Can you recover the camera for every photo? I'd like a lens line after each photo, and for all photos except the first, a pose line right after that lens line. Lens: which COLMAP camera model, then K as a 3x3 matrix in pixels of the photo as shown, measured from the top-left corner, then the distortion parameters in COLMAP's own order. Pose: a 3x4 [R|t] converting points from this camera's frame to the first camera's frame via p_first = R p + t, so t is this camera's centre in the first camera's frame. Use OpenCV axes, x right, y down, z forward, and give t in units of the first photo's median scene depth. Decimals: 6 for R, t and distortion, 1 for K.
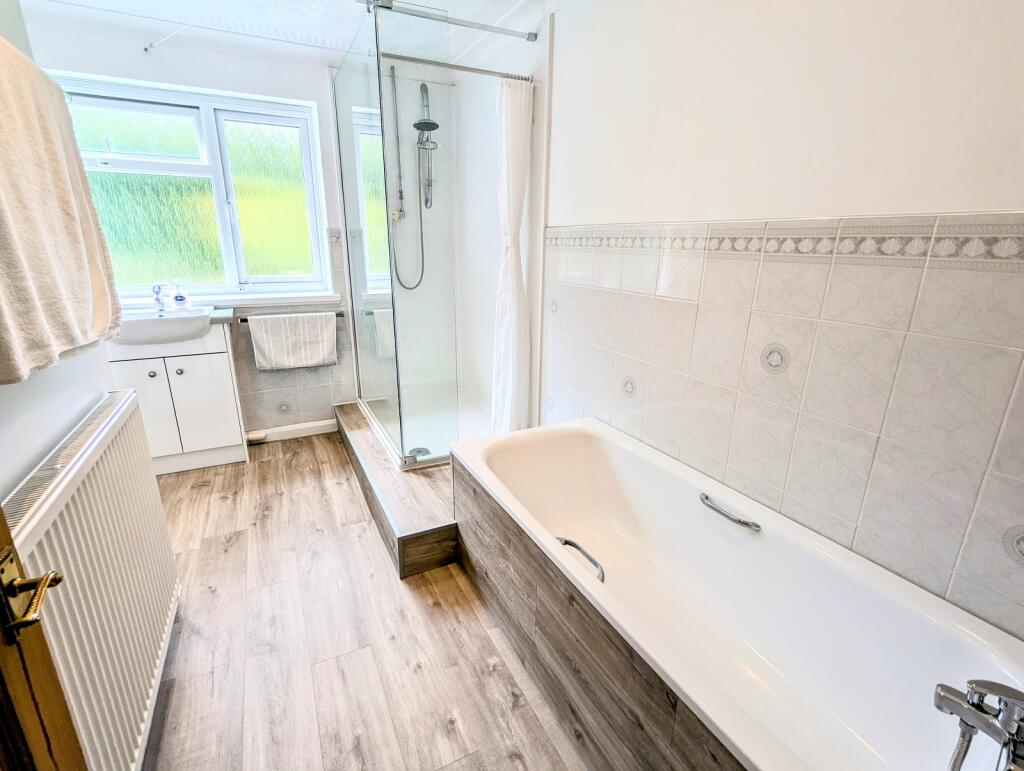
lens RADIAL K [[486.3, 0, 509.2], [0, 486.3, 387.1], [0, 0, 1]] dist [-0.004831, 0.004053]
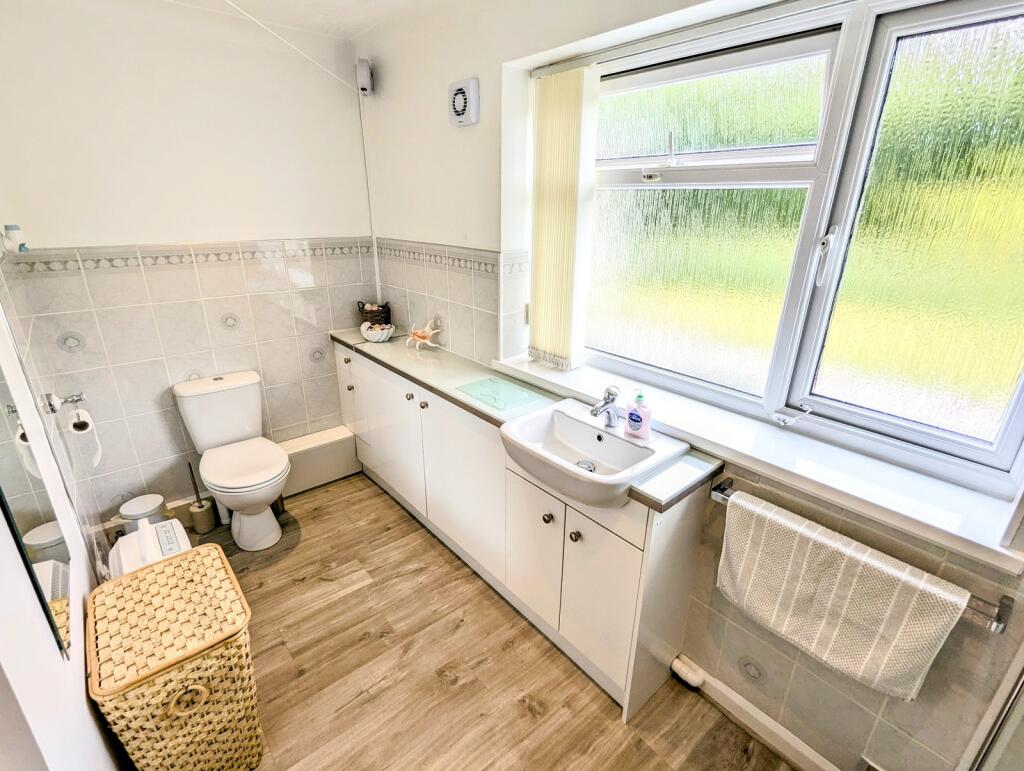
lens RADIAL K [[486.3, 0, 508.6], [0, 486.3, 385.3], [0, 0, 1]] dist [-0.004831, 0.004053]
pose [[0.231781, 0.341742, -0.910763, -0.196859], [-0.294379, 0.917001, 0.269166, -0.297051], [0.927156, 0.205722, 0.313145, 0.623539]]
